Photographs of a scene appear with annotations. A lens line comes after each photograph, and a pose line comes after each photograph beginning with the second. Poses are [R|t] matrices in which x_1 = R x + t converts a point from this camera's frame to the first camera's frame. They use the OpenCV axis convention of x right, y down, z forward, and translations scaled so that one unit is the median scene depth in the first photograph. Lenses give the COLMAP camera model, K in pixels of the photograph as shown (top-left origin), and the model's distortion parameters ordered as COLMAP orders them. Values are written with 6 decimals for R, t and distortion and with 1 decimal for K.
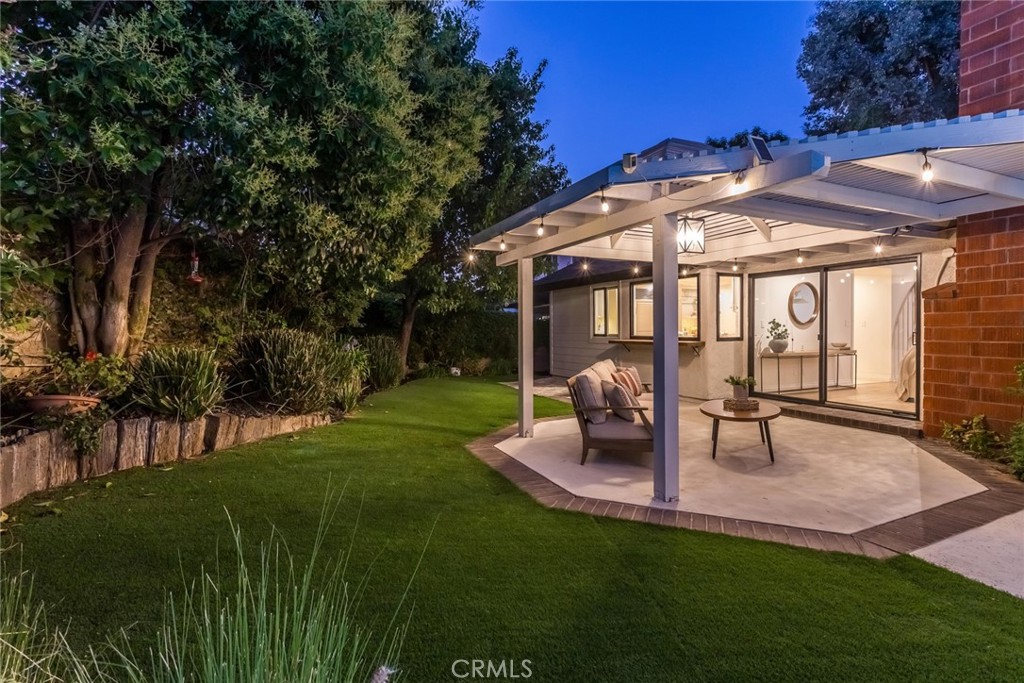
lens RADIAL K [[481.9, 0, 512.8], [0, 481.9, 337.3], [0, 0, 1]] dist [0.001575, 0.000460]
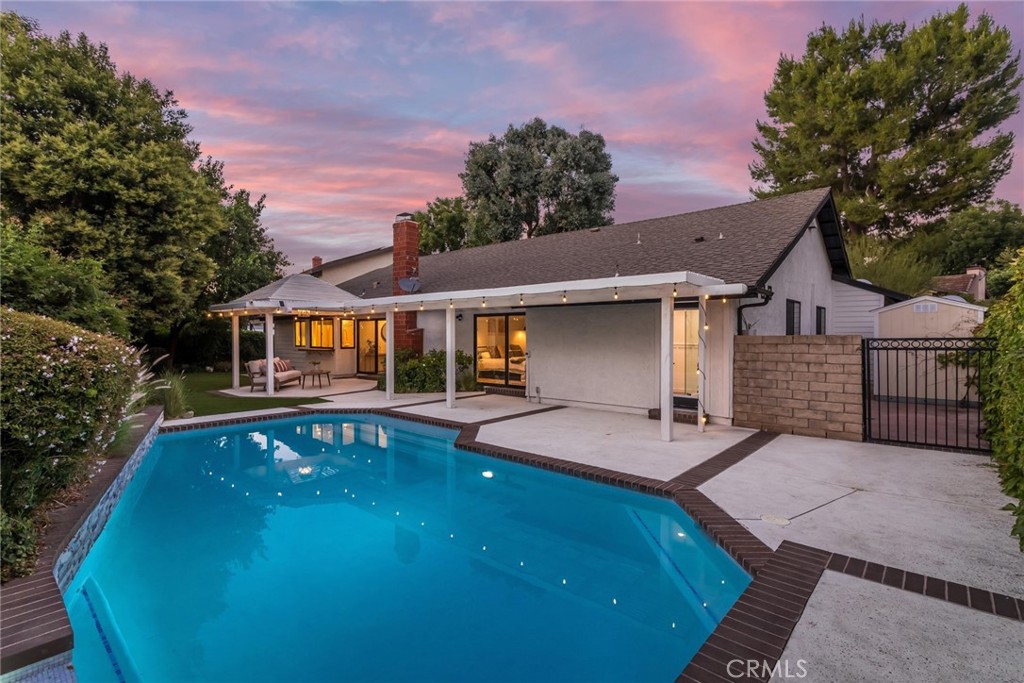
lens RADIAL K [[481.8, 0, 513.3], [0, 481.8, 336.9], [0, 0, 1]] dist [0.001843, 0.000132]
pose [[0.915587, -0.000823, 0.402118, 0.190431], [0.006455, 0.999899, -0.012651, -0.009974], [-0.402067, 0.014179, 0.915500, -1.025719]]
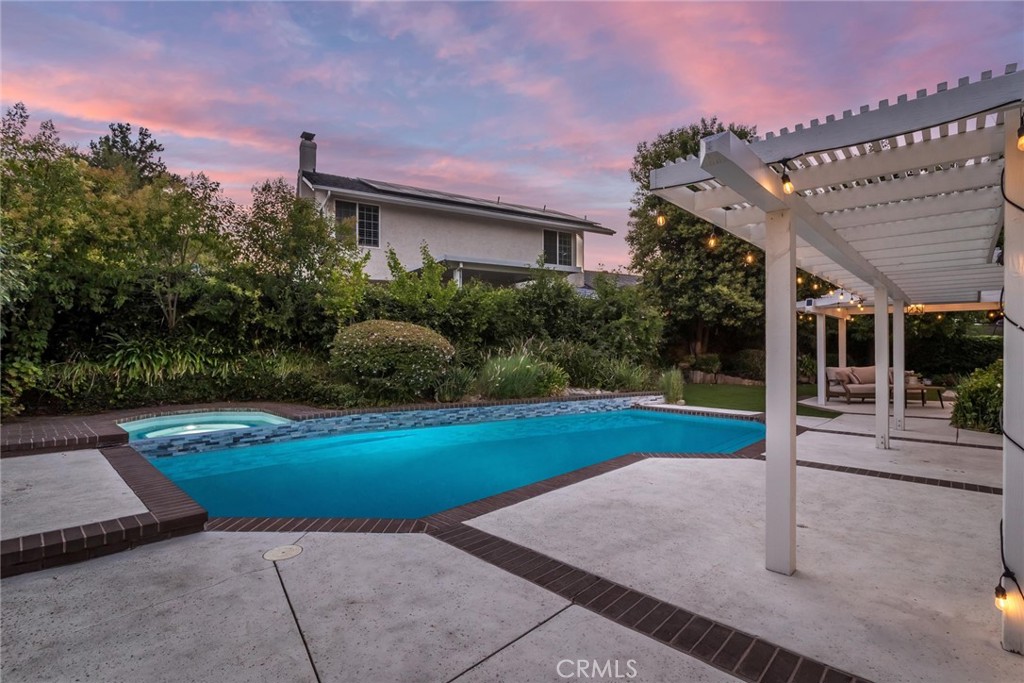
lens RADIAL K [[481.9, 0, 512.8], [0, 481.9, 337.3], [0, 0, 1]] dist [0.001575, 0.000460]
pose [[0.367274, -0.011007, -0.930048, 0.949907], [-0.024722, 0.999461, -0.021592, 0.007480], [0.929784, 0.030923, 0.366804, -0.698019]]
